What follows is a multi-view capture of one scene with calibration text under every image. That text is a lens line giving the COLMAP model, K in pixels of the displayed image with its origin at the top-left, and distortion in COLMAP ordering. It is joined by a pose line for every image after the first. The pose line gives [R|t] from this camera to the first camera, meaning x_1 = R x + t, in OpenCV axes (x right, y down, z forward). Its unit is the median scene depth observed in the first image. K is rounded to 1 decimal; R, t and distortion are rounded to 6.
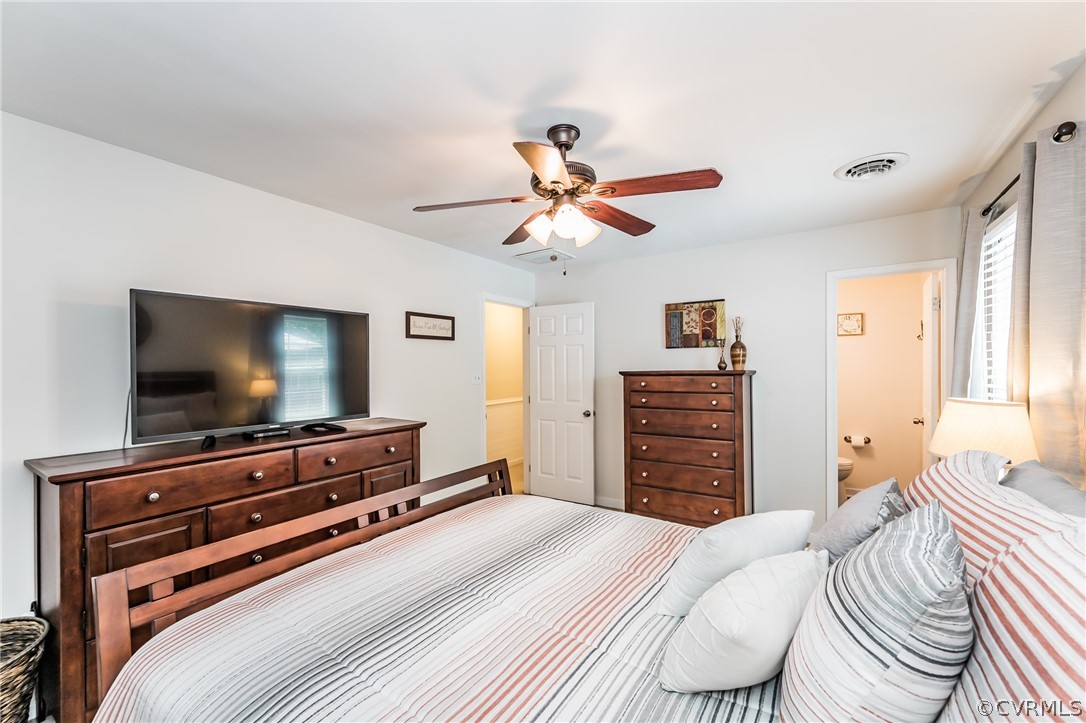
lens RADIAL K [[435.5, 0, 542.4], [0, 435.5, 364.0], [0, 0, 1]] dist [-0.002285, 0.000121]
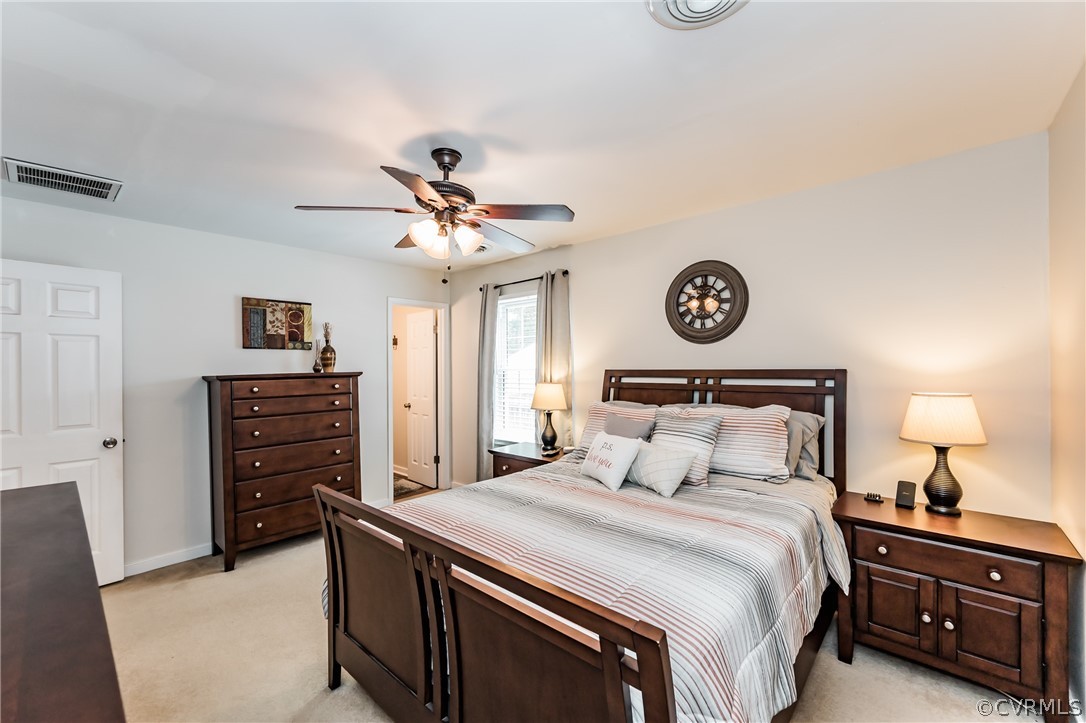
lens RADIAL K [[435.5, 0, 542.0], [0, 435.5, 359.8], [0, 0, 1]] dist [-0.002285, 0.000121]
pose [[0.142978, 0.020992, 0.989503, -0.515369], [0.001814, 0.999768, -0.021472, 0.006747], [-0.989724, 0.004865, 0.142907, 0.311482]]
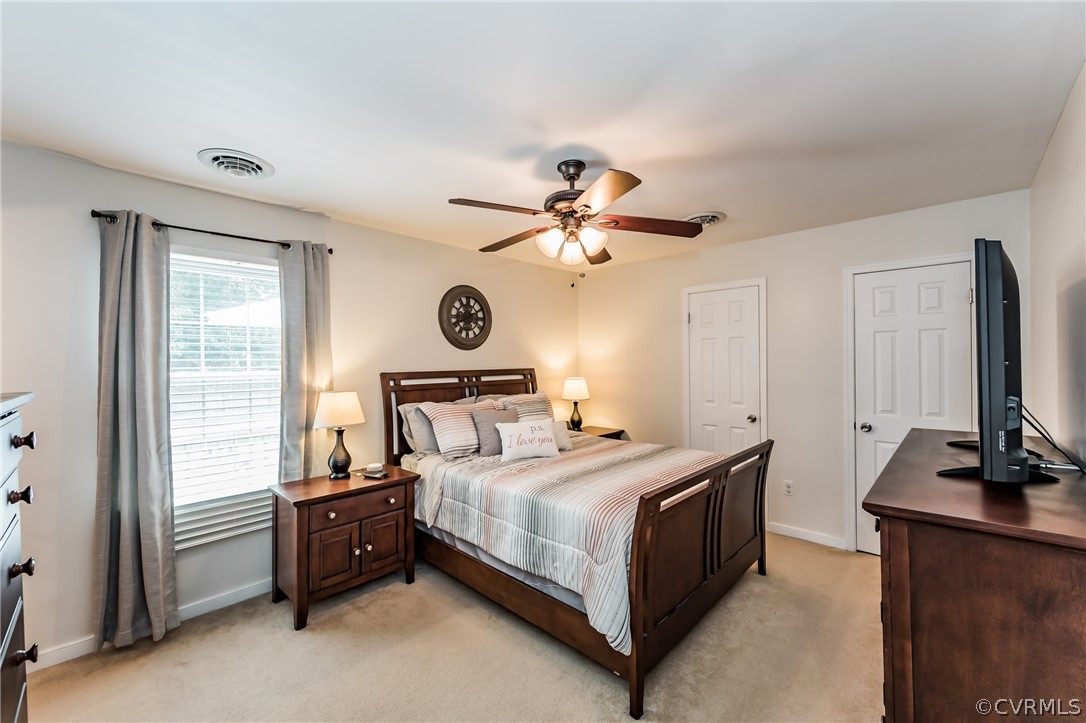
lens RADIAL K [[435.5, 0, 543.6], [0, 435.5, 361.6], [0, 0, 1]] dist [-0.002285, 0.000121]
pose [[-0.984813, 0.018919, 0.172585, -0.034194], [0.018366, 0.999820, -0.004798, -0.004209], [-0.172645, -0.001555, -0.984983, 1.110007]]
